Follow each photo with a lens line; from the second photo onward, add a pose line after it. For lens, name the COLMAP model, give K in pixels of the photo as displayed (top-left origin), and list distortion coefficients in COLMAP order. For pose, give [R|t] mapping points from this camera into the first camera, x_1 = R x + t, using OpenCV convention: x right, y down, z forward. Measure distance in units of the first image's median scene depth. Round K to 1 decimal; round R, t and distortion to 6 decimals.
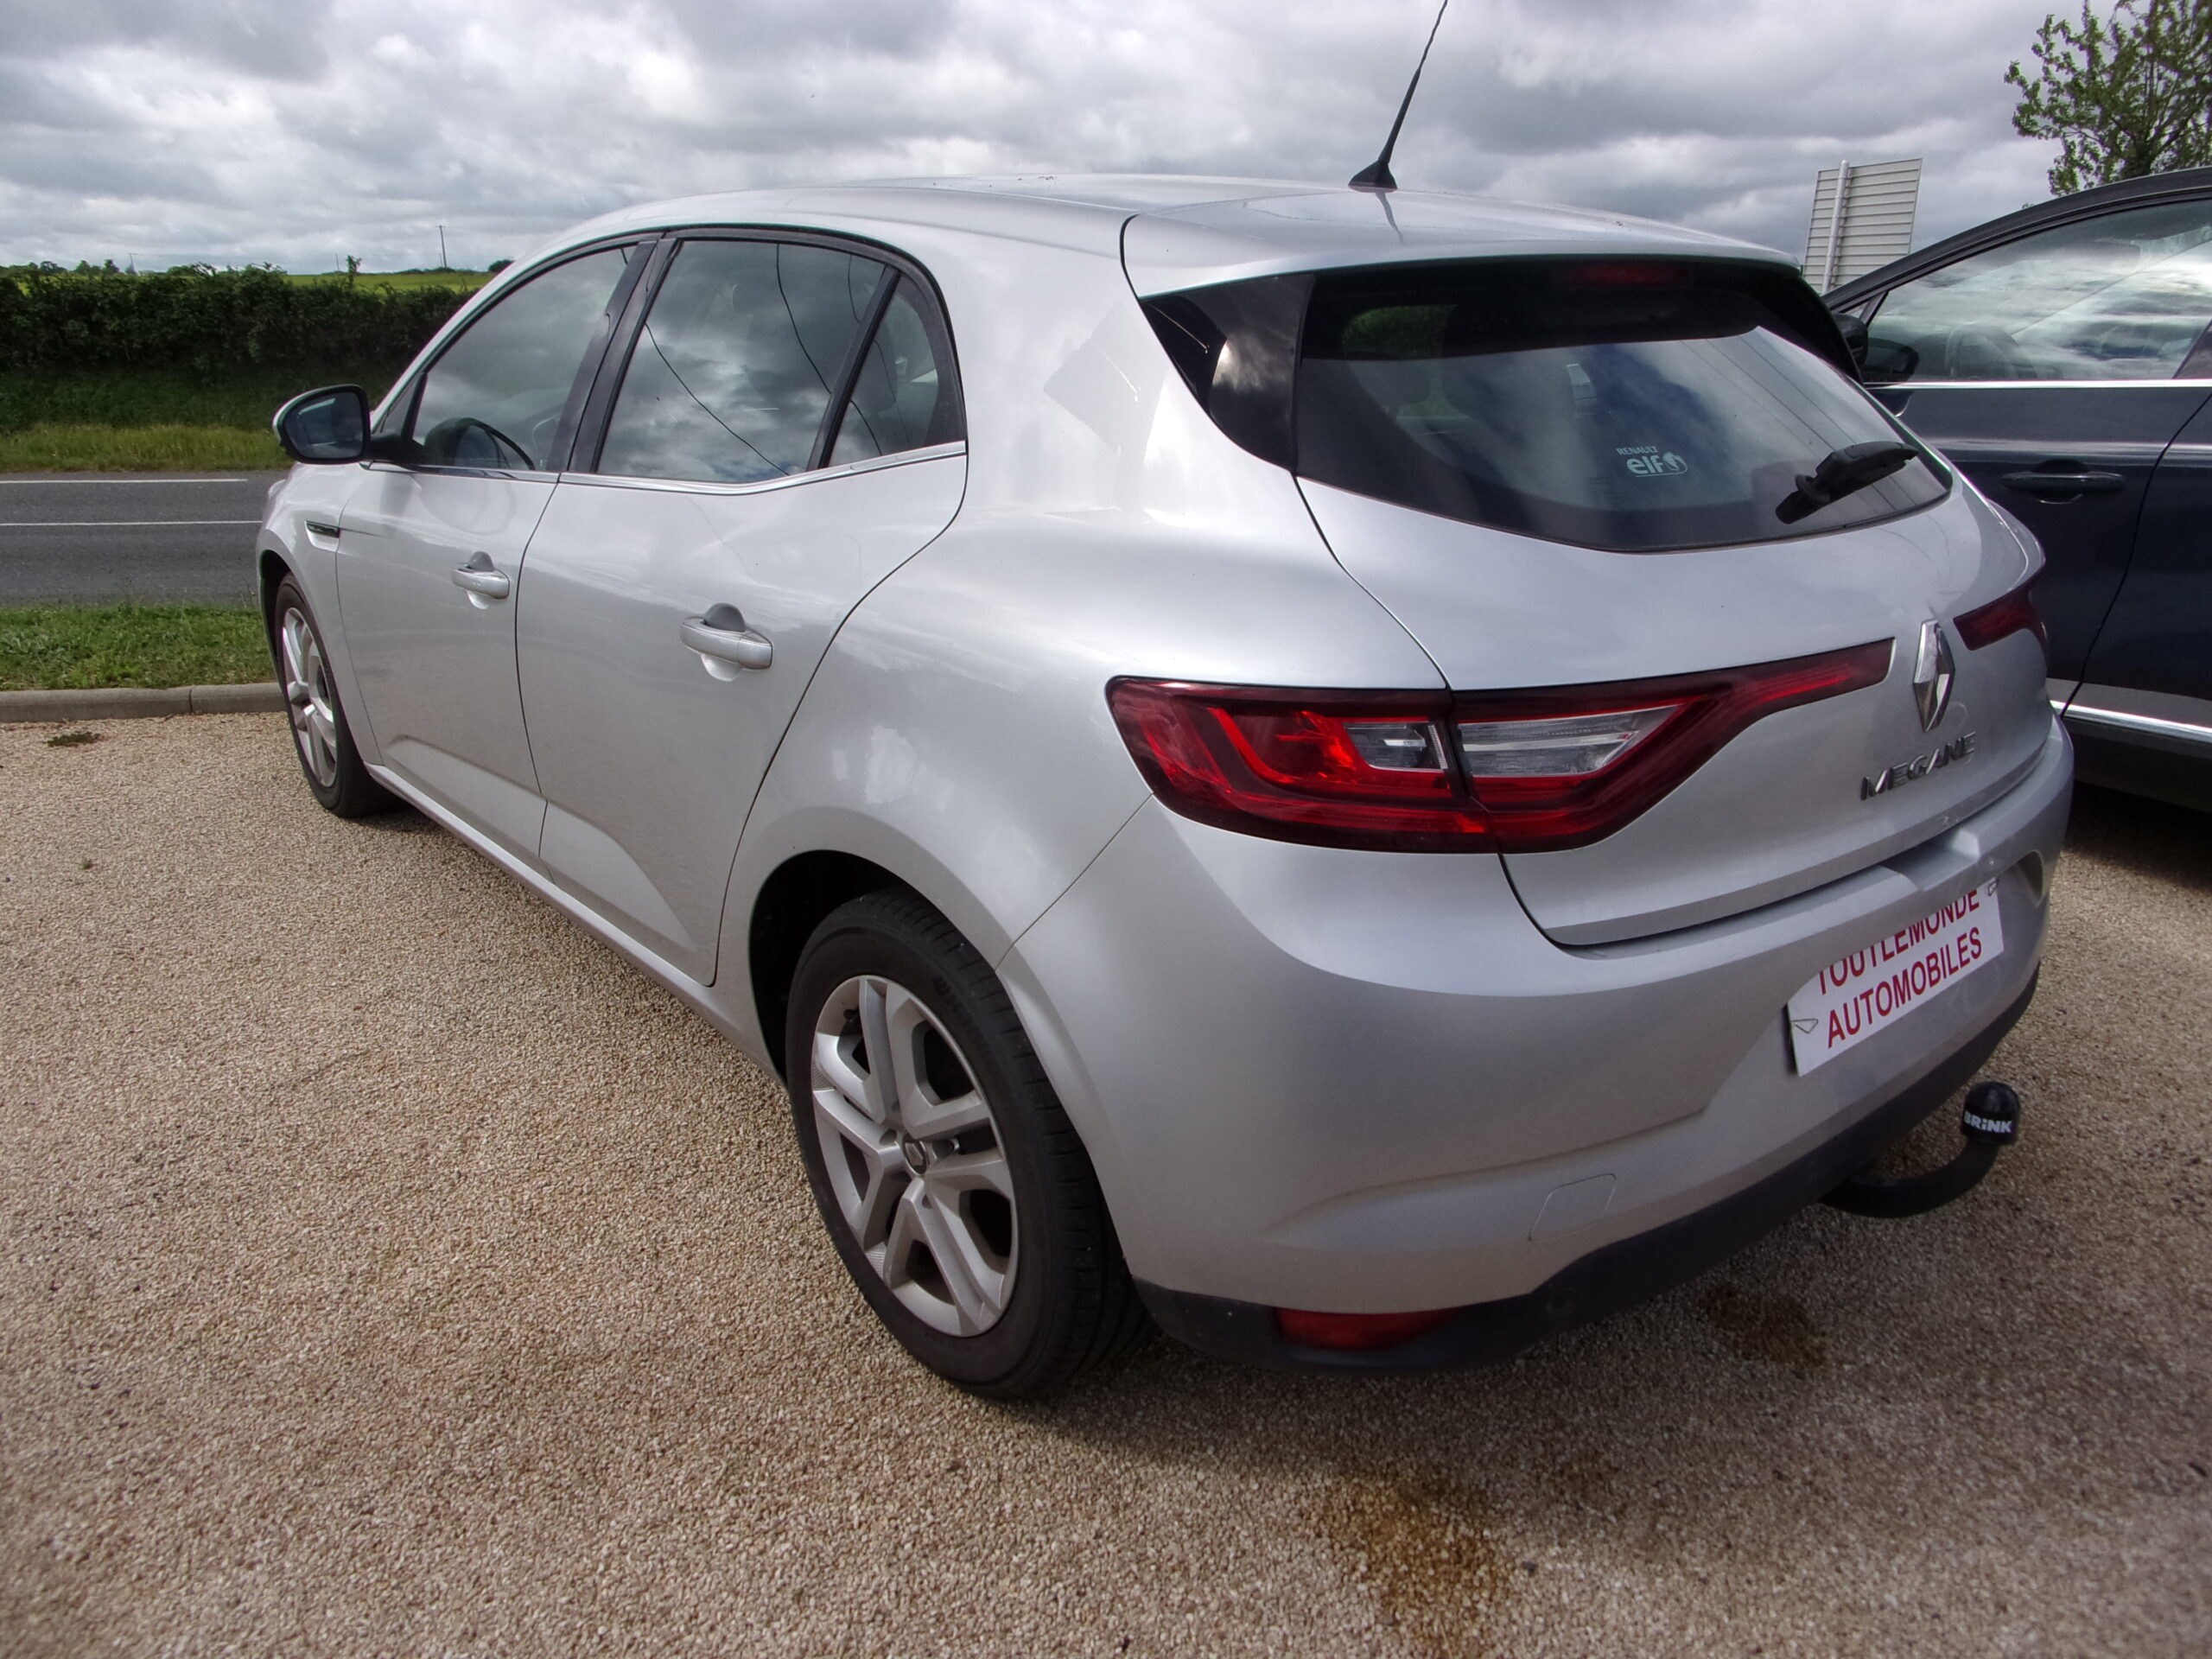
lens RADIAL K [[1613.3, 0, 1107.9], [0, 1613.3, 831.6], [0, 0, 1]] dist [0.007141, 0.004121]
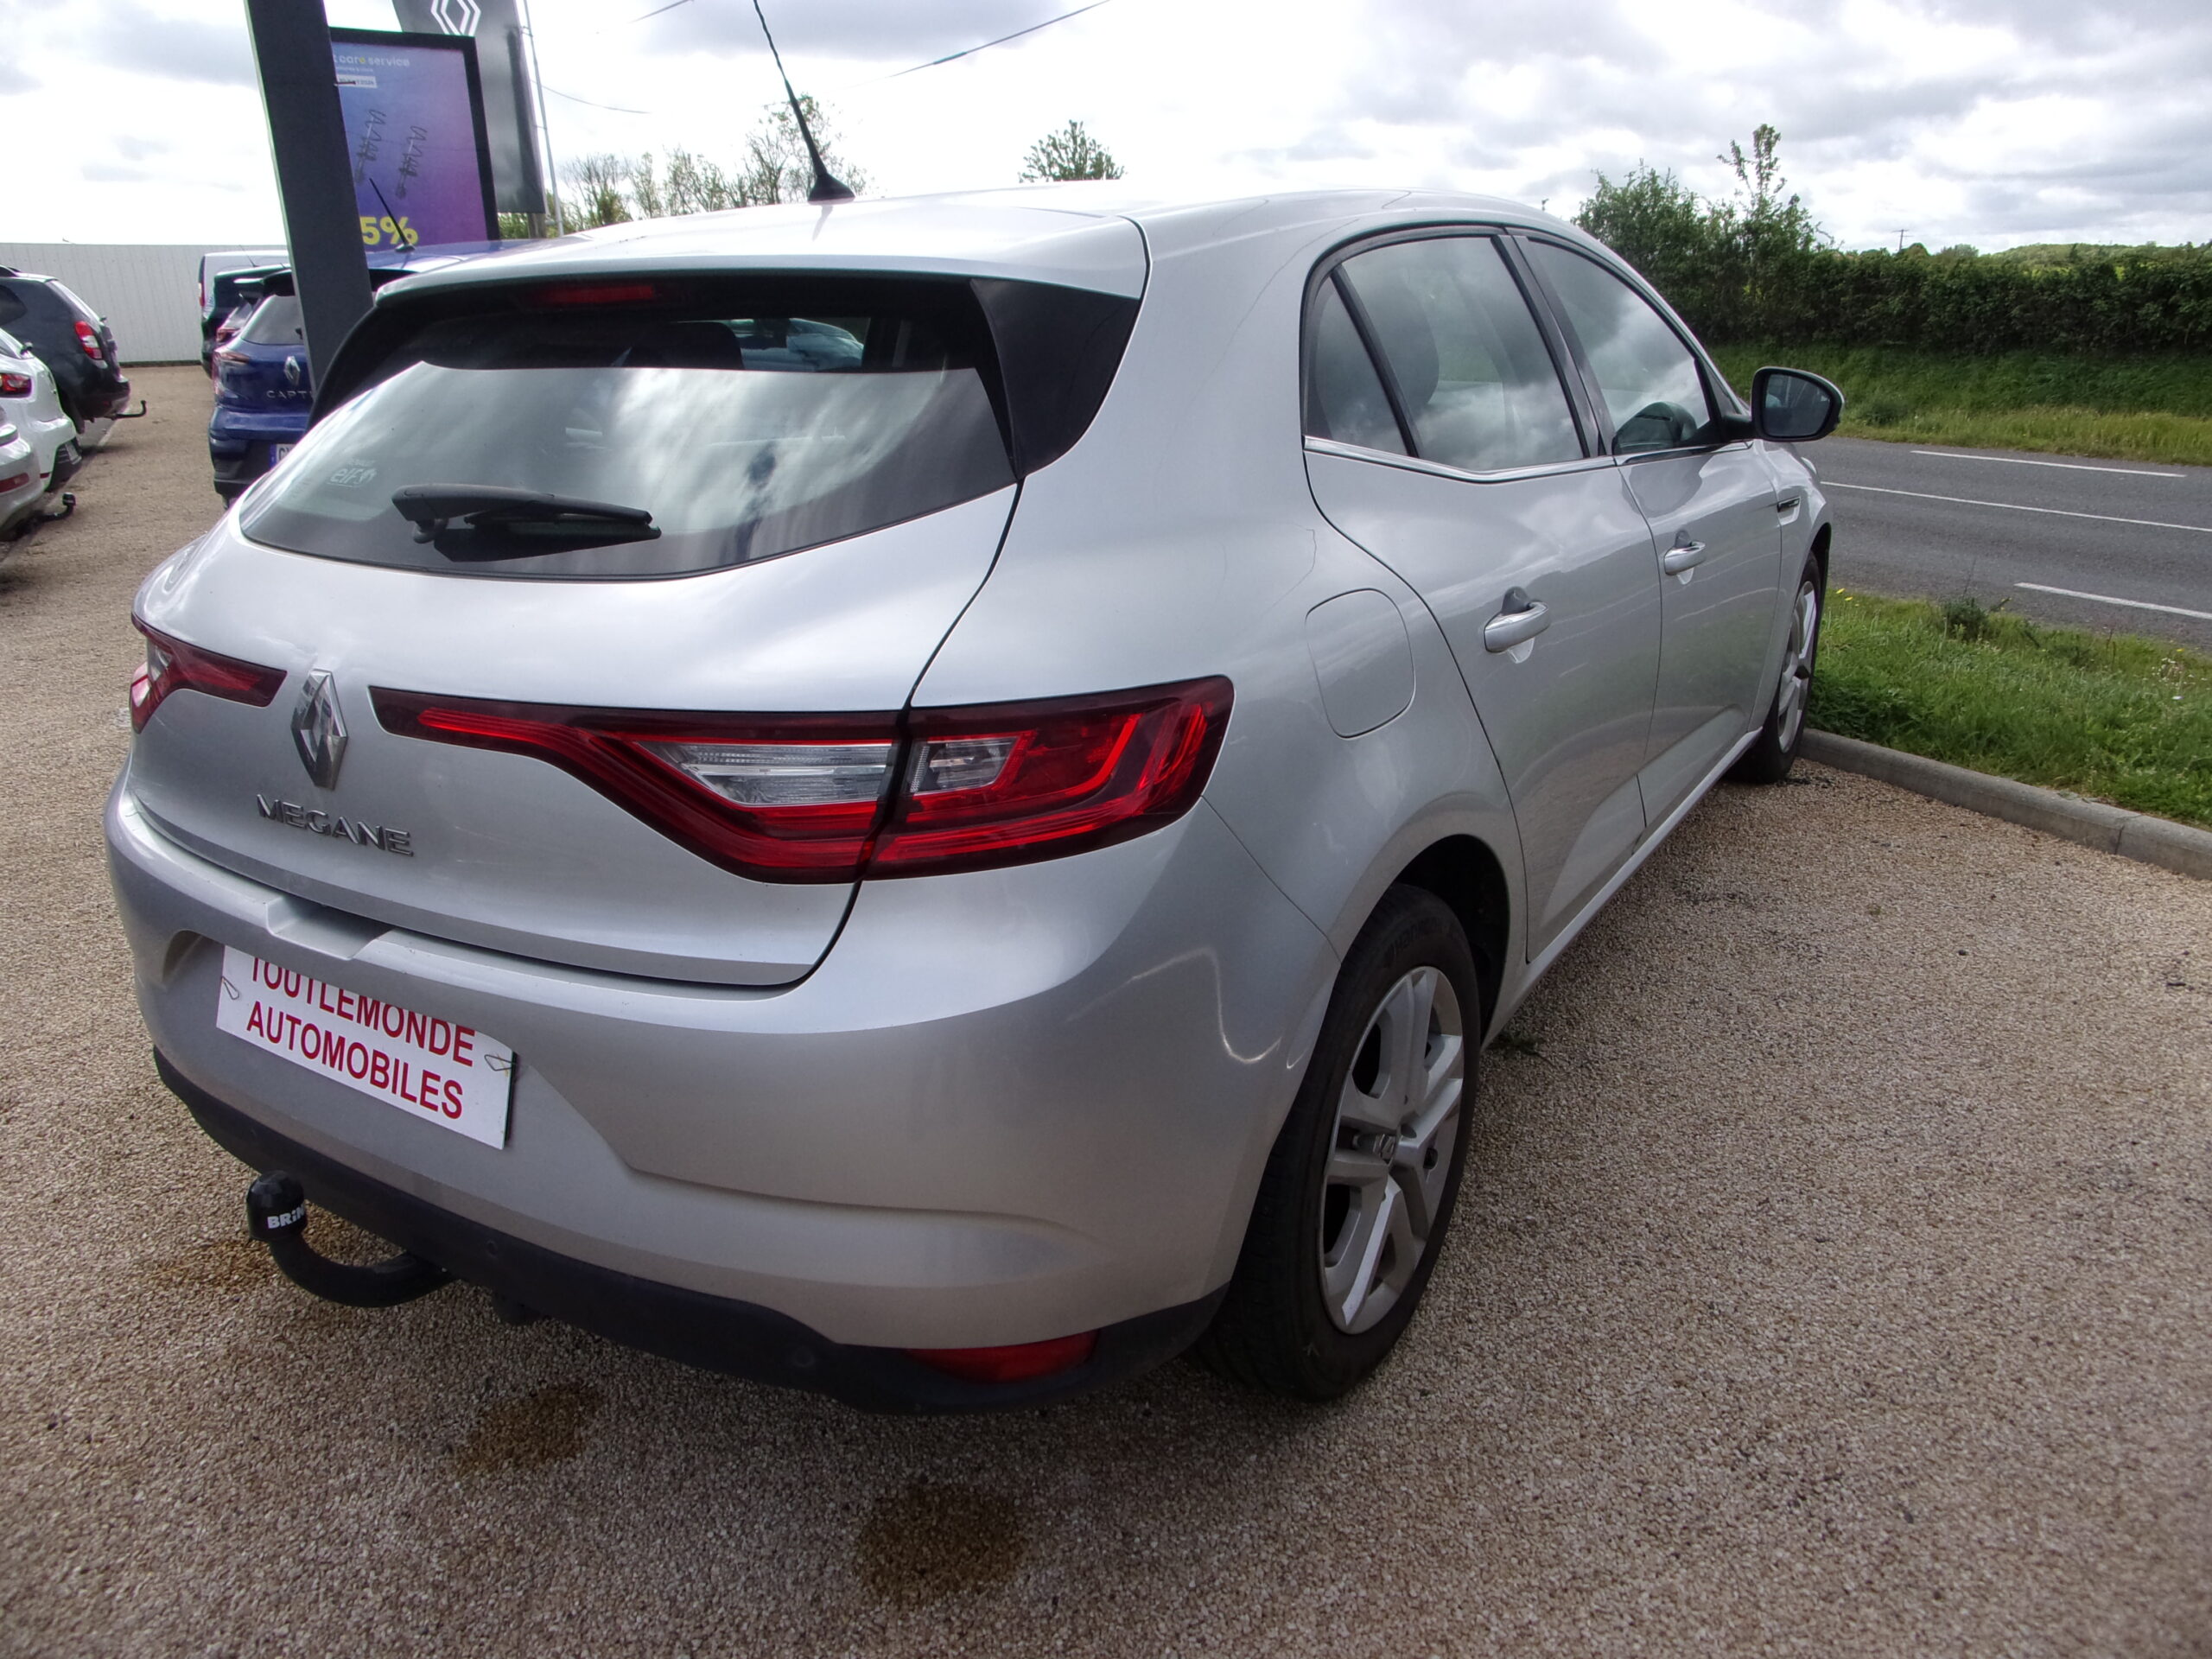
lens RADIAL K [[1613.3, 0, 1107.9], [0, 1613.3, 827.3], [0, 0, 1]] dist [0.007141, 0.004121]
pose [[0.241181, 0.292375, -0.925391, 0.222339], [-0.282097, 0.933487, 0.221411, -0.056173], [0.928576, 0.207650, 0.307618, 0.170309]]
